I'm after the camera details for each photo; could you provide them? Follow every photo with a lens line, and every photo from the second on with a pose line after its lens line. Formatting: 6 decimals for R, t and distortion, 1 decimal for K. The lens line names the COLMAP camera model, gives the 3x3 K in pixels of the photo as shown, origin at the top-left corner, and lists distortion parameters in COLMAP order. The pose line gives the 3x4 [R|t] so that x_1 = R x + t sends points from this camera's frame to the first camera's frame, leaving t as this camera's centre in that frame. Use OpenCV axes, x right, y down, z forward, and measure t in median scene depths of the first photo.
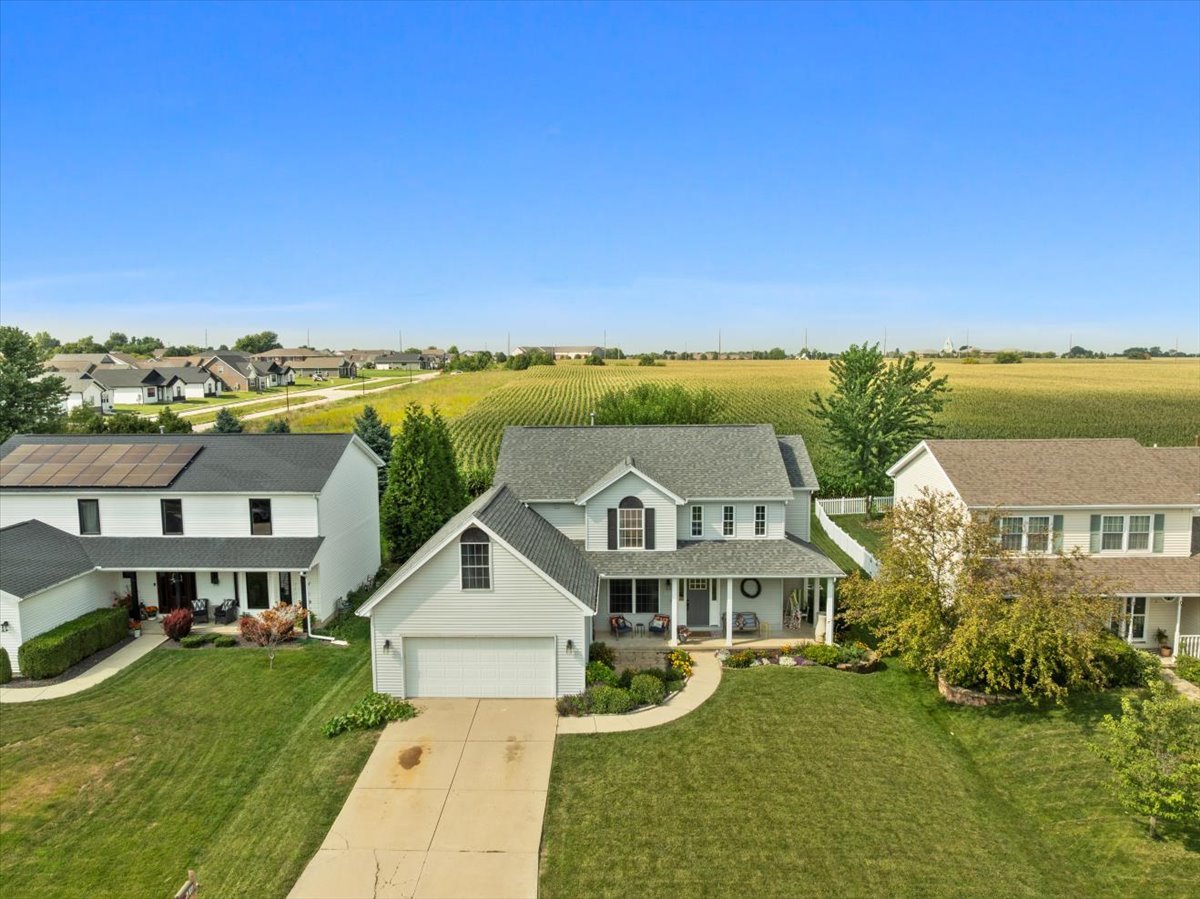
lens RADIAL K [[847.8, 0, 600.0], [0, 847.8, 449.5], [0, 0, 1]] dist [-0.036346, 0.011712]
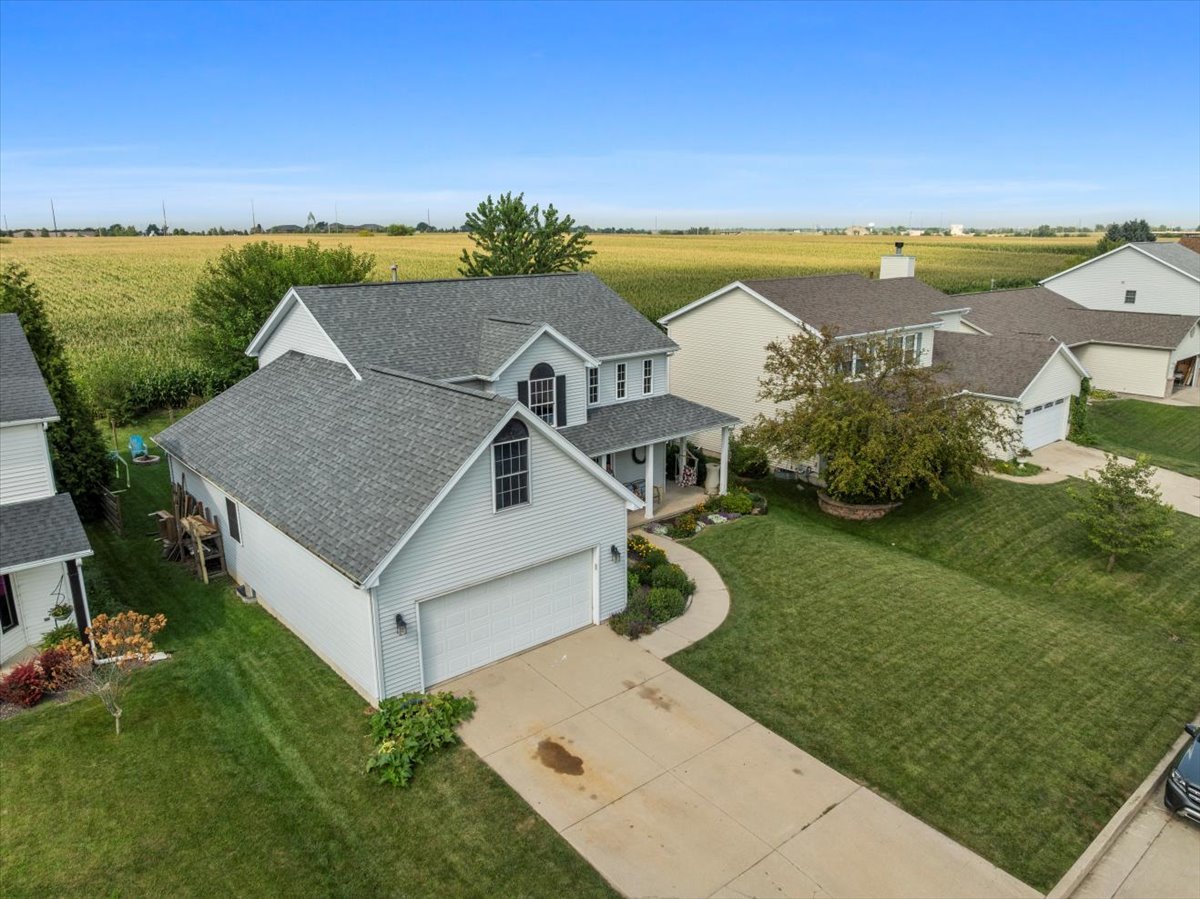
lens RADIAL K [[847.8, 0, 600.0], [0, 847.8, 449.5], [0, 0, 1]] dist [-0.036346, 0.011712]
pose [[0.742173, -0.164599, 0.649682, -0.451701], [0.071861, 0.983328, 0.167038, 0.006085], [-0.666345, -0.077284, 0.741628, 0.367911]]
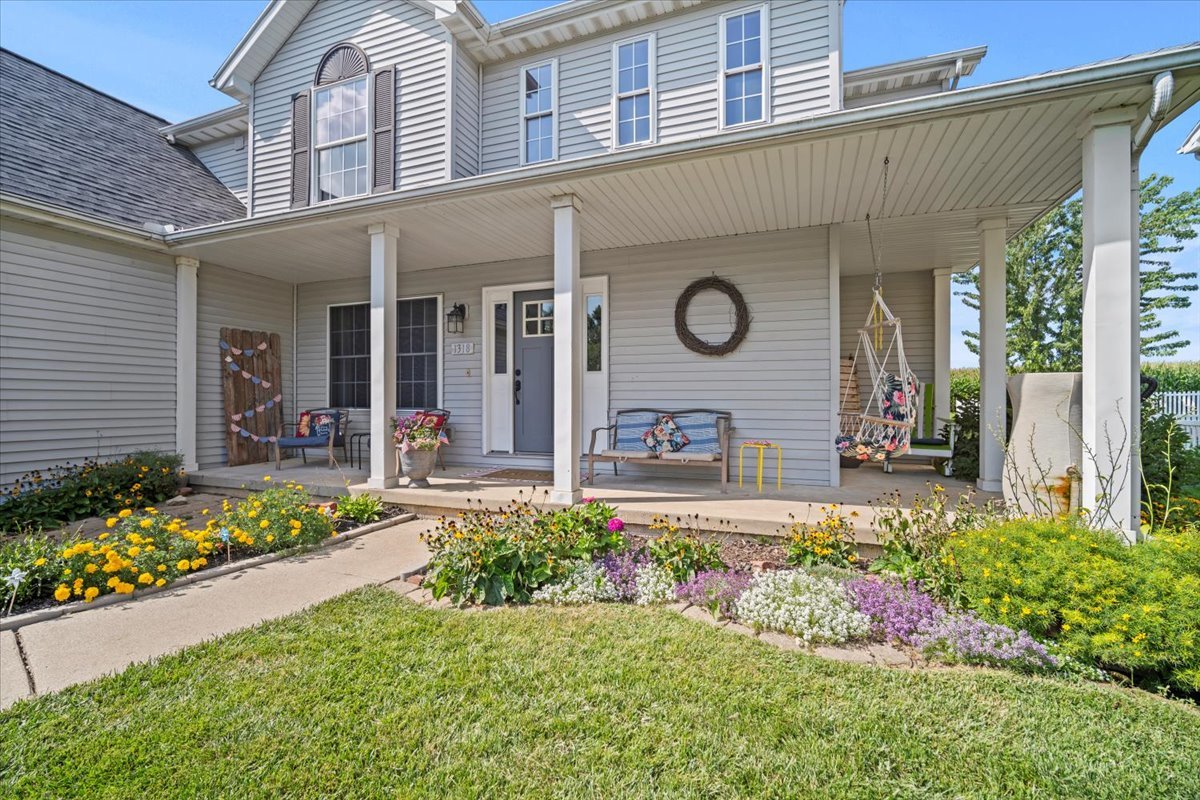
lens RADIAL K [[529.5, 0, 600.0], [0, 529.5, 400.0], [0, 0, 1]] dist [-0.003531, 0.000123]
pose [[0.941770, 0.007742, -0.336170, 0.207493], [-0.044559, 0.993792, -0.101942, 0.214647], [0.333293, 0.110985, 0.936268, 0.851003]]
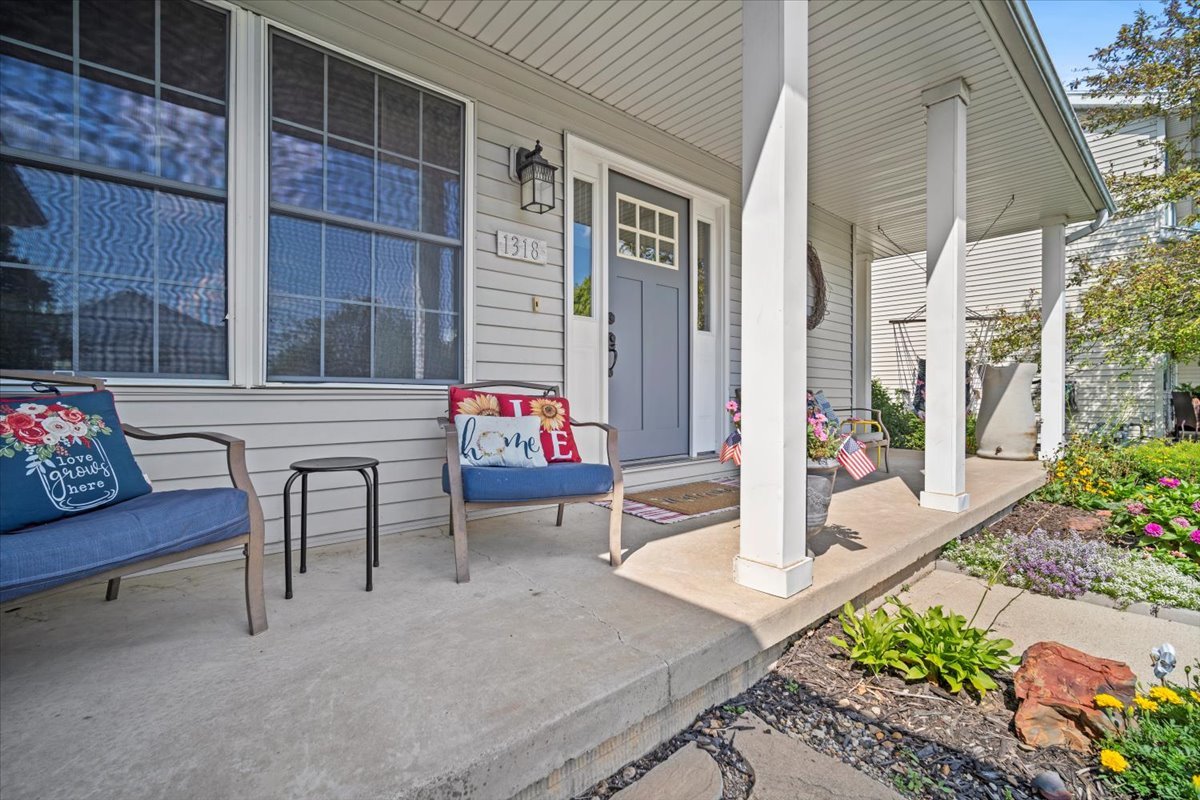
lens RADIAL K [[526.5, 0, 596.9], [0, 526.5, 394.7], [0, 0, 1]] dist [-0.002828, 0.003825]
pose [[0.737905, 0.009855, 0.674833, 0.029033], [0.064754, 0.994247, -0.085326, 0.209894], [-0.671791, 0.106661, 0.733021, 0.954579]]
